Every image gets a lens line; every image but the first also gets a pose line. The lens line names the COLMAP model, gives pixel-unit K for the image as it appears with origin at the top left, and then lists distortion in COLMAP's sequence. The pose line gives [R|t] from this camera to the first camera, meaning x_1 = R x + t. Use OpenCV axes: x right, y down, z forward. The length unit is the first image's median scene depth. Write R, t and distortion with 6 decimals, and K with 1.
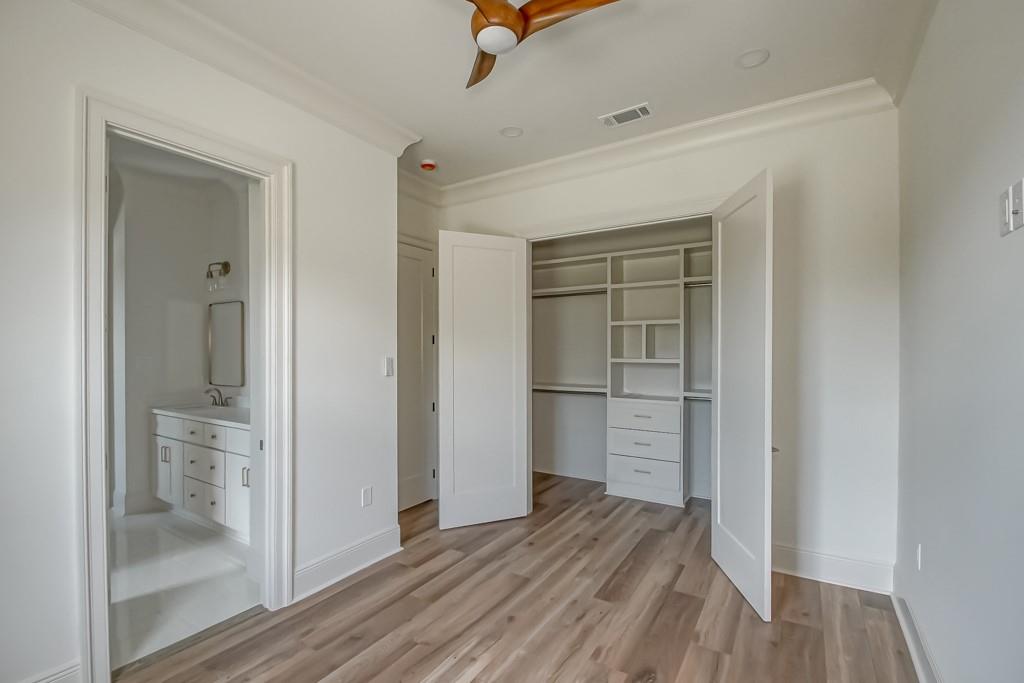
lens RADIAL K [[471.9, 0, 510.5], [0, 471.9, 347.8], [0, 0, 1]] dist [-0.009336, -0.005613]
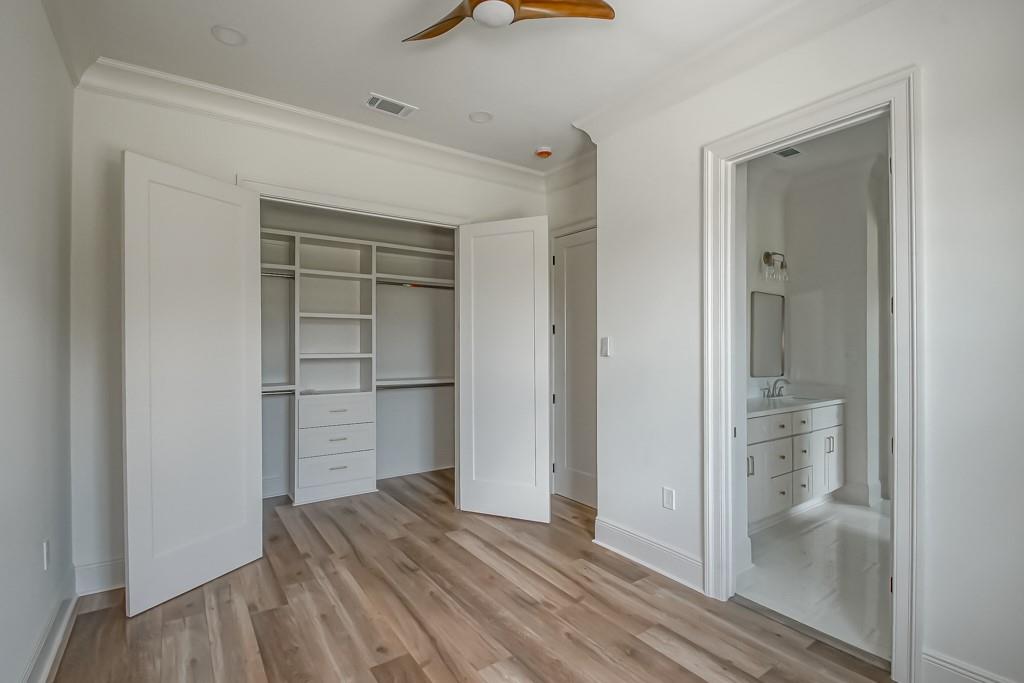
lens RADIAL K [[471.9, 0, 513.5], [0, 471.9, 345.1], [0, 0, 1]] dist [-0.009336, -0.005613]
pose [[0.370152, 0.007673, 0.928939, -0.525321], [-0.015220, 0.999882, -0.002194, 0.008665], [-0.928846, -0.013326, 0.370225, 0.343183]]
